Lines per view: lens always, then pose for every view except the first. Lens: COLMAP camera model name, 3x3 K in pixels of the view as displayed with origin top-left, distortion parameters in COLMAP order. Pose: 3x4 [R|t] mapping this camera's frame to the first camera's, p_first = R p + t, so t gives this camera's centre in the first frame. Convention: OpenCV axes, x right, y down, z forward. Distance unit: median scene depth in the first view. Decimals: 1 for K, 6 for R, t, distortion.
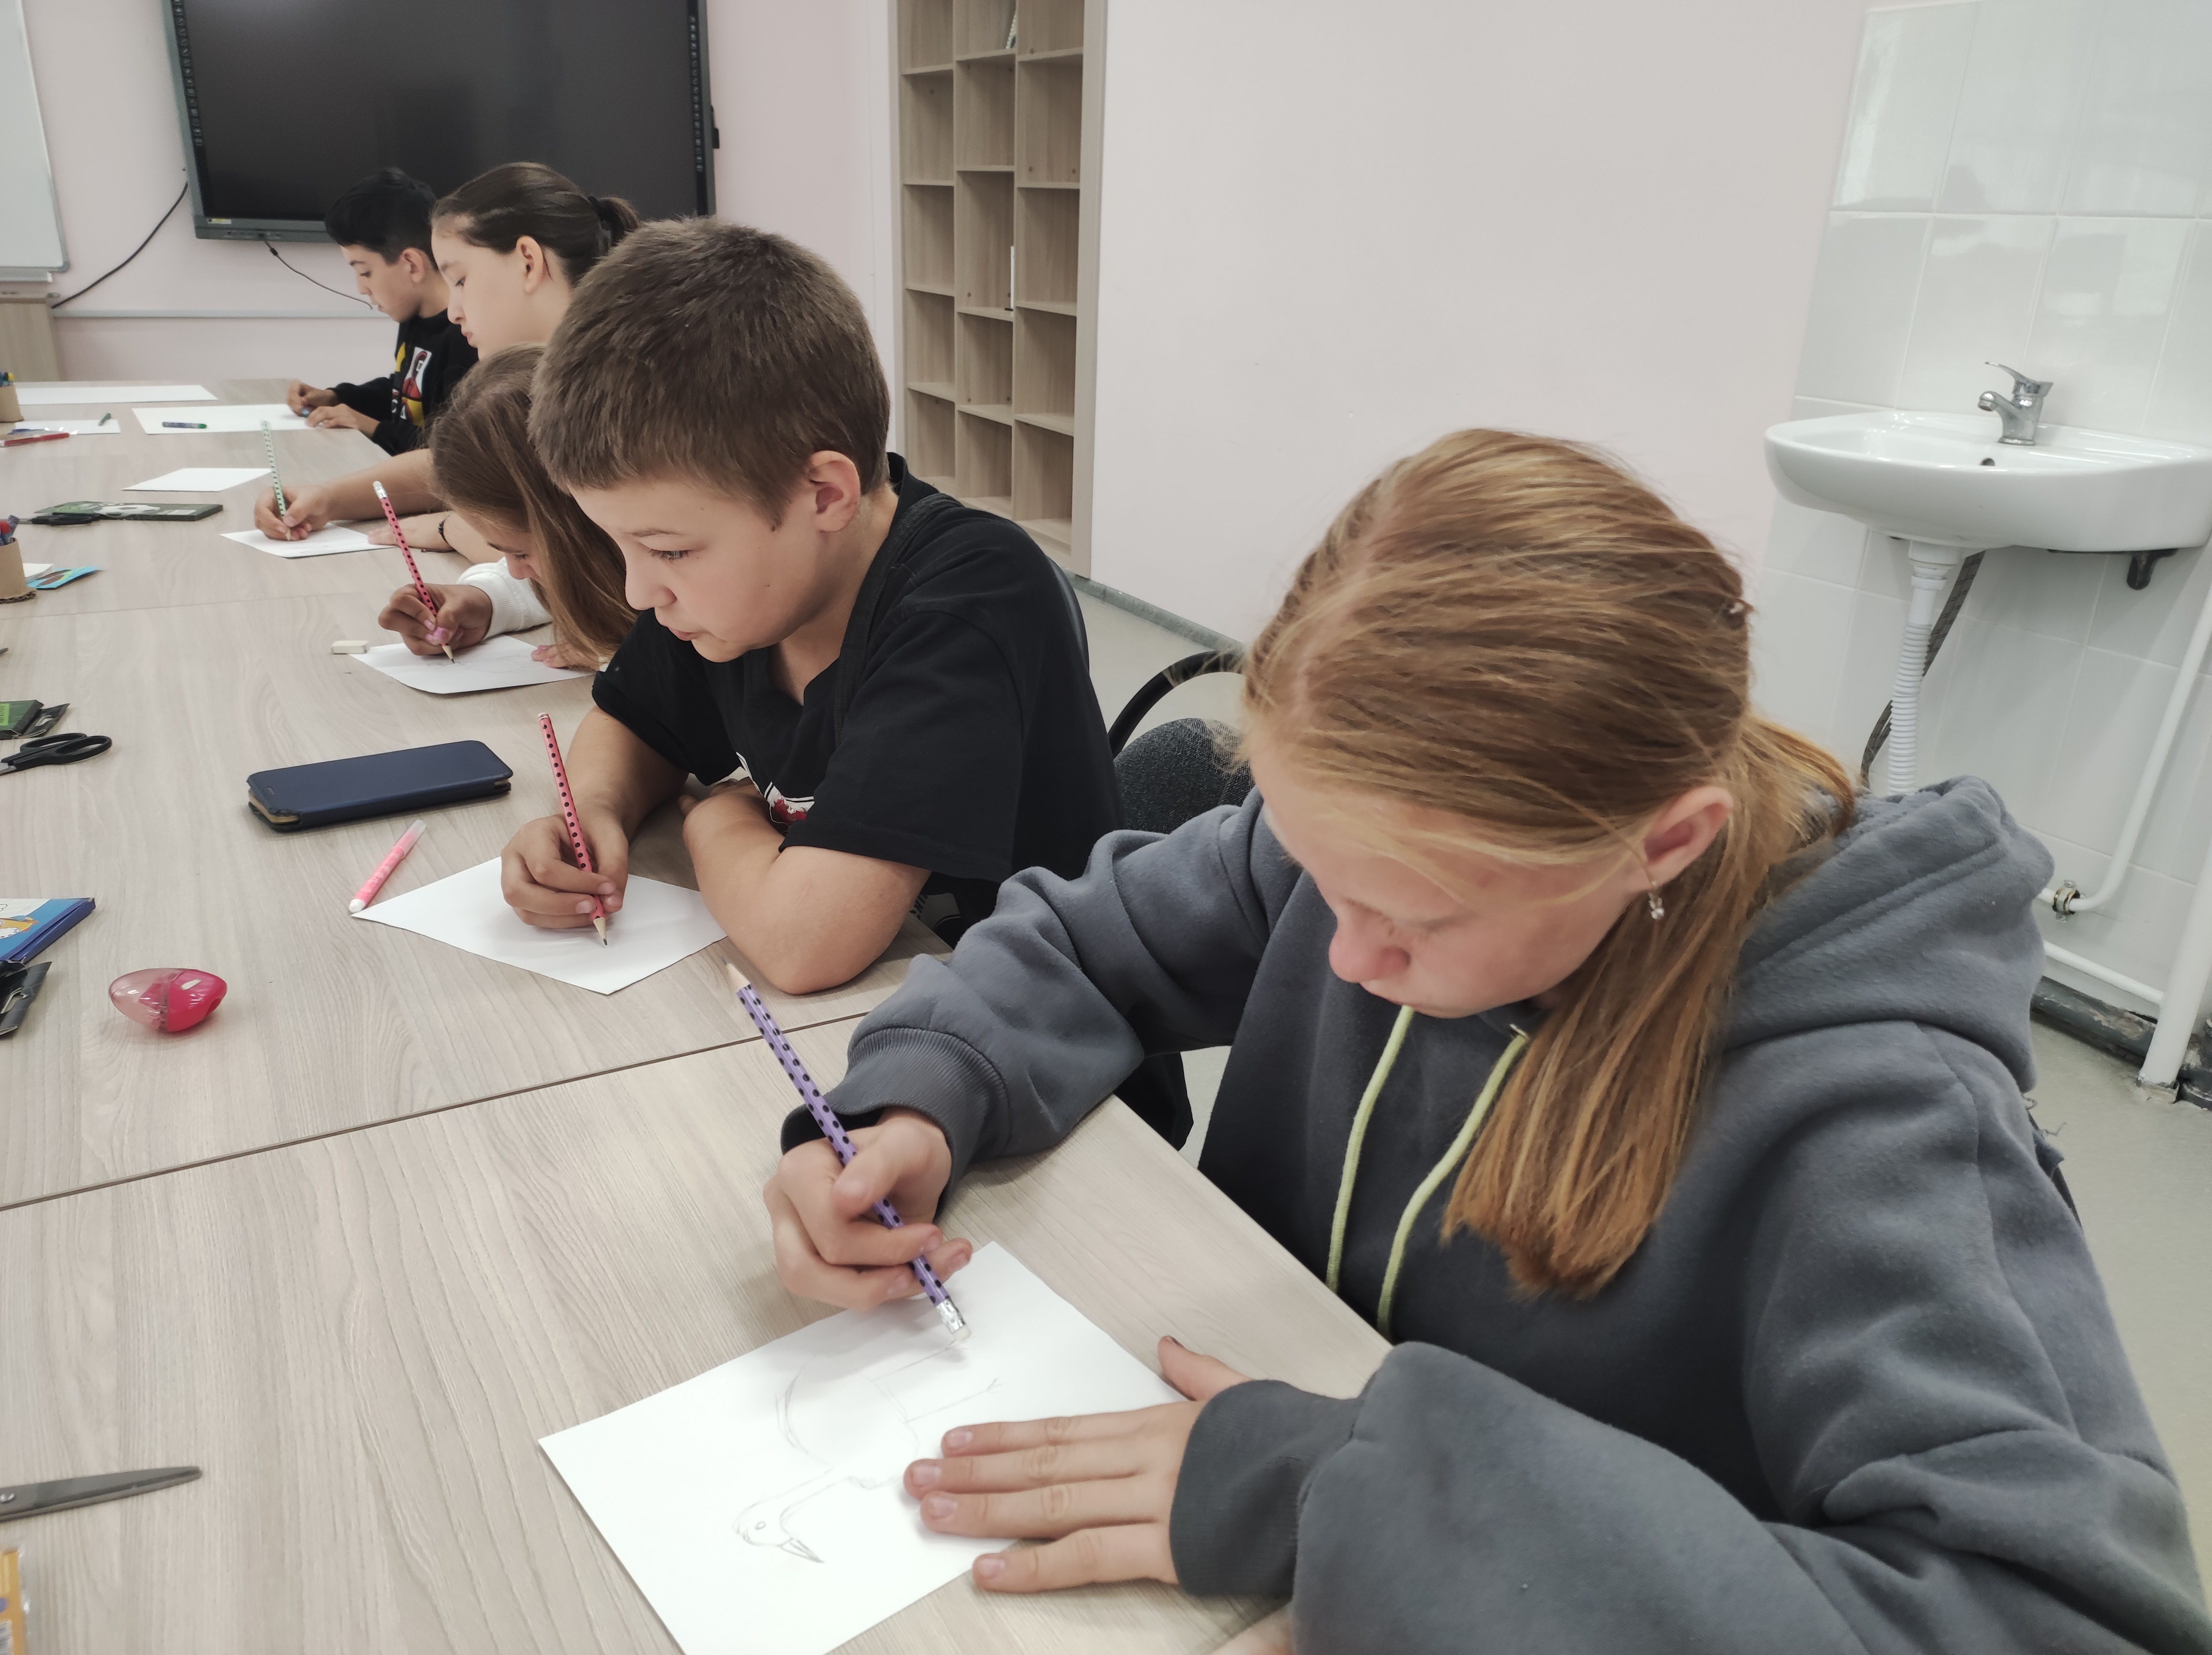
lens RADIAL K [[1644.5, 0, 1113.7], [0, 1644.5, 831.9], [0, 0, 1]] dist [0.039723, -0.010984]
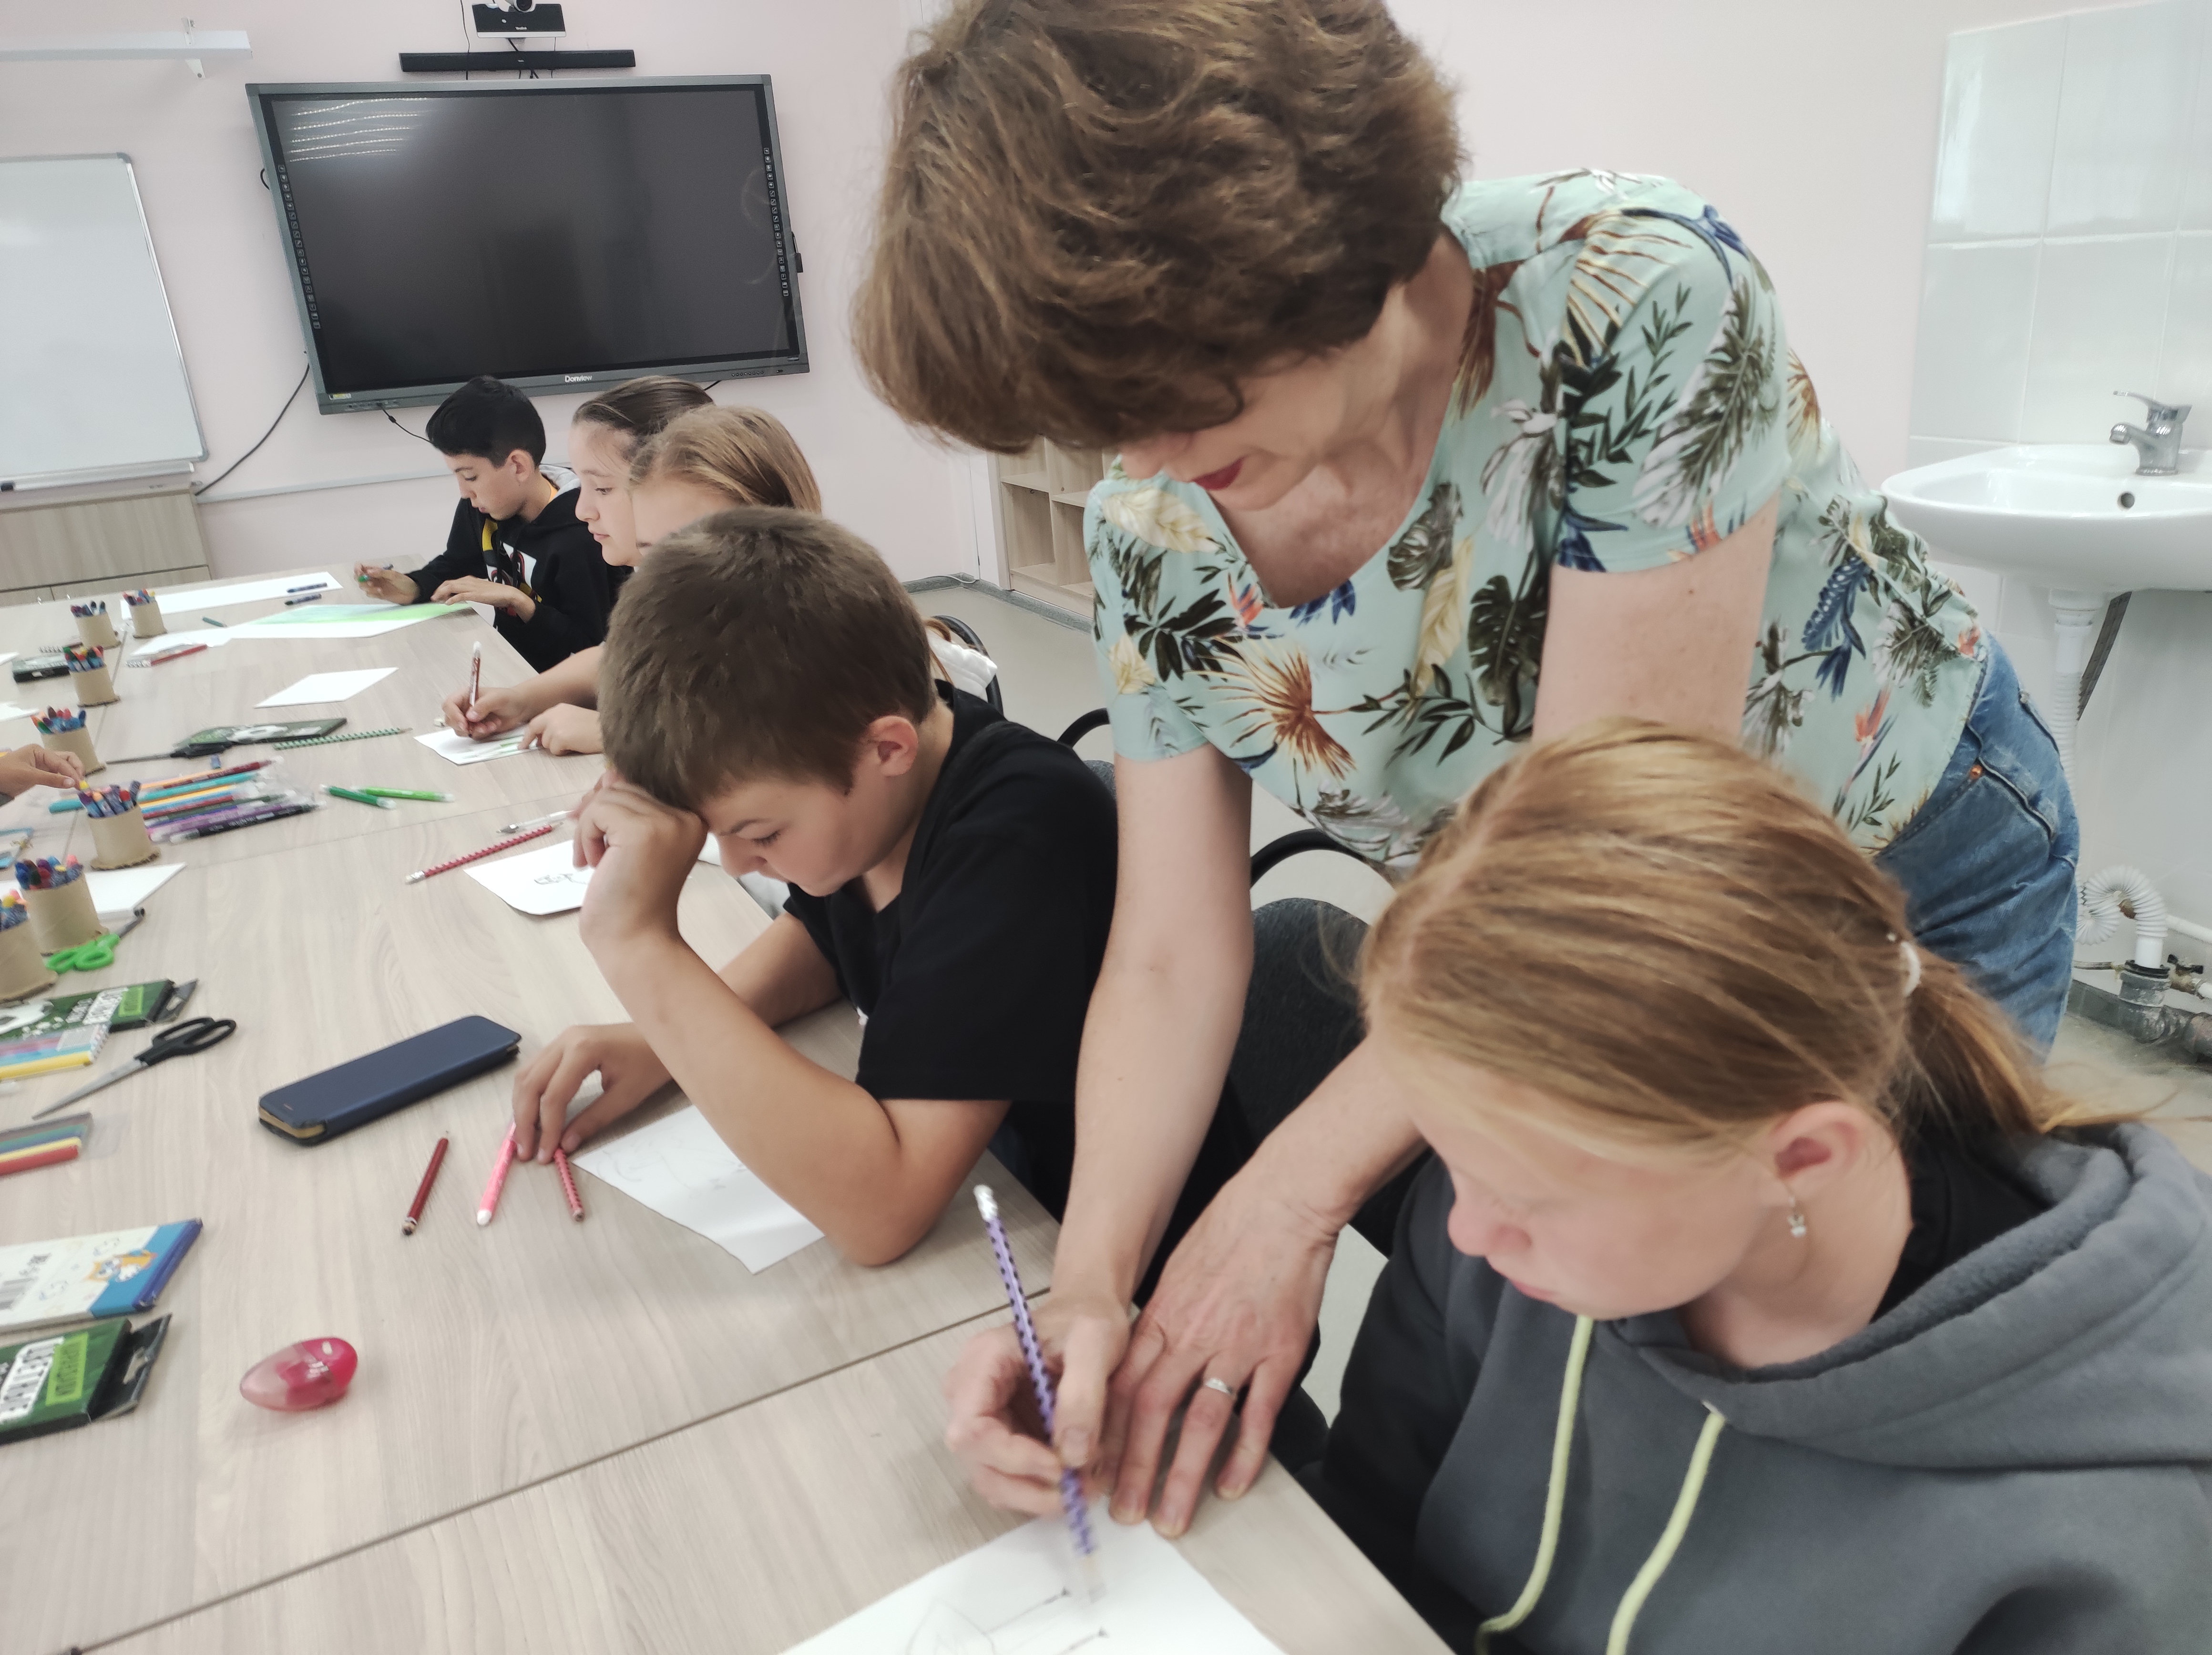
lens RADIAL K [[1644.5, 0, 1116.6], [0, 1644.5, 827.2], [0, 0, 1]] dist [0.039723, -0.010984]
pose [[0.993438, -0.084111, -0.077494, 0.012310], [0.081892, 0.996147, -0.031395, -0.052529], [0.079836, 0.024843, 0.996498, 0.013410]]
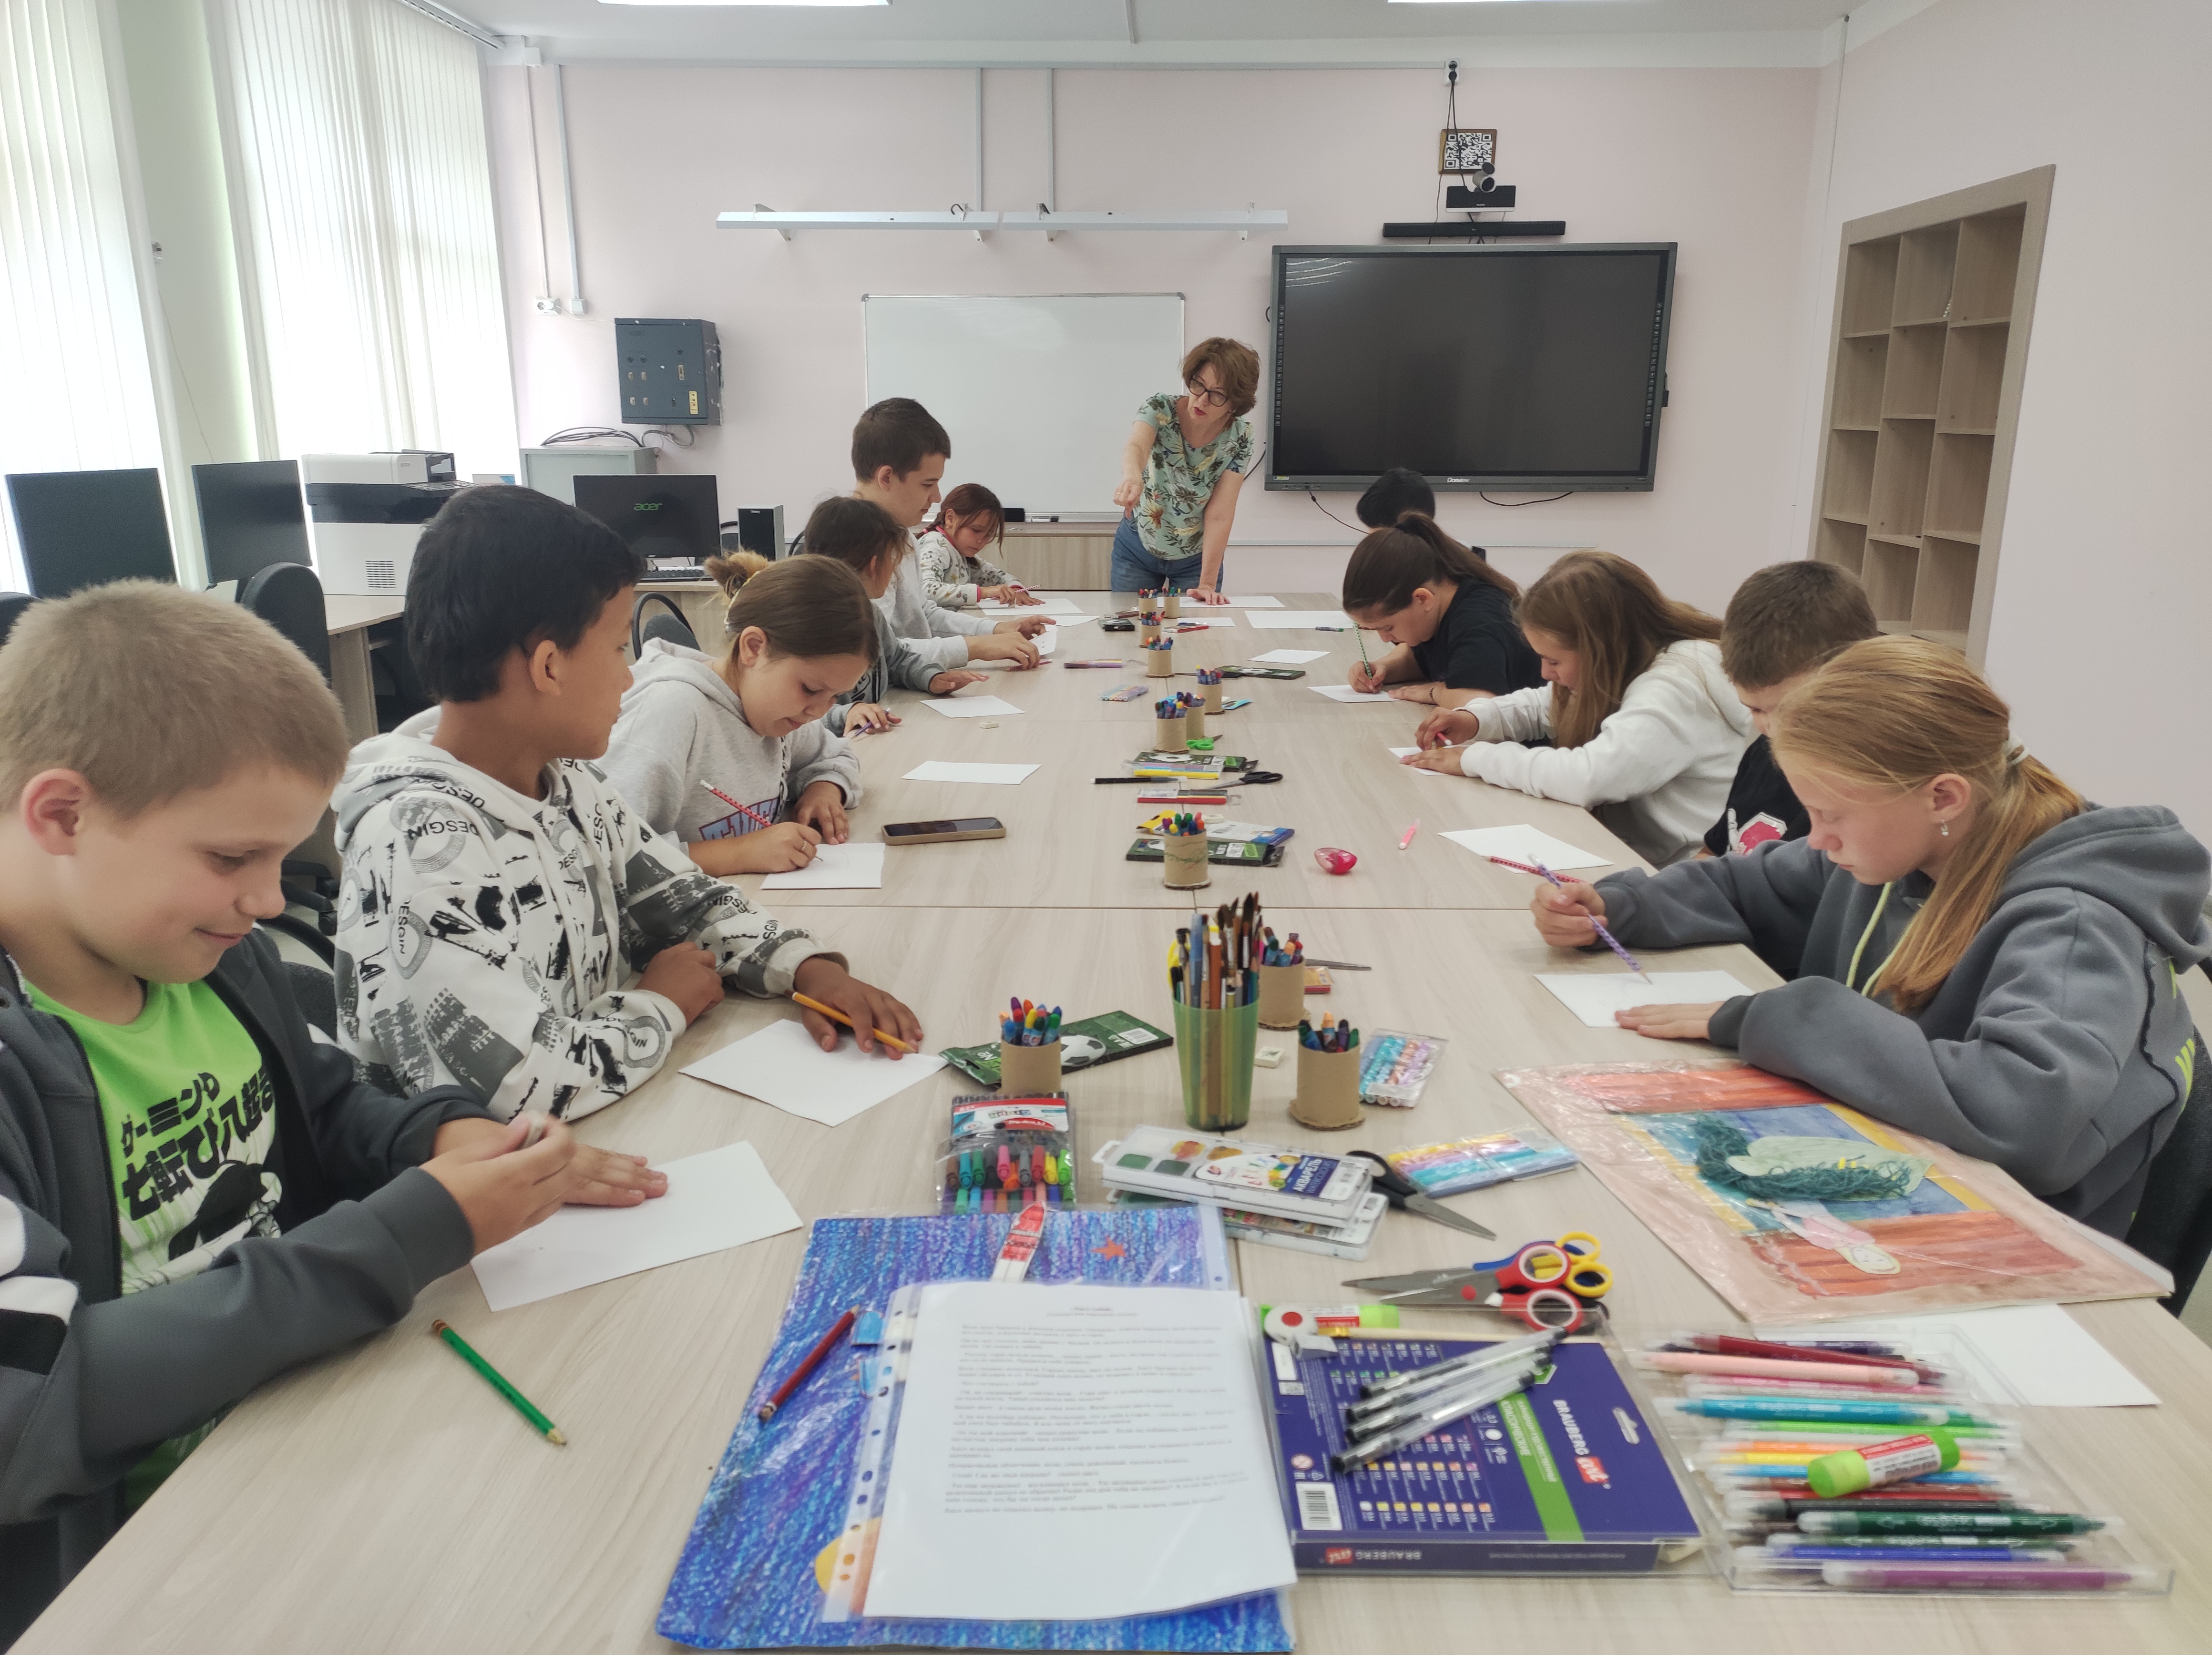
lens RADIAL K [[1644.5, 0, 1081.8], [0, 1644.5, 854.5], [0, 0, 1]] dist [0.039723, -0.010984]
pose [[0.850331, 0.104439, -0.515781, 0.122803], [-0.158672, 0.985379, -0.062064, 0.107856], [0.501757, 0.134615, 0.854470, -0.434684]]
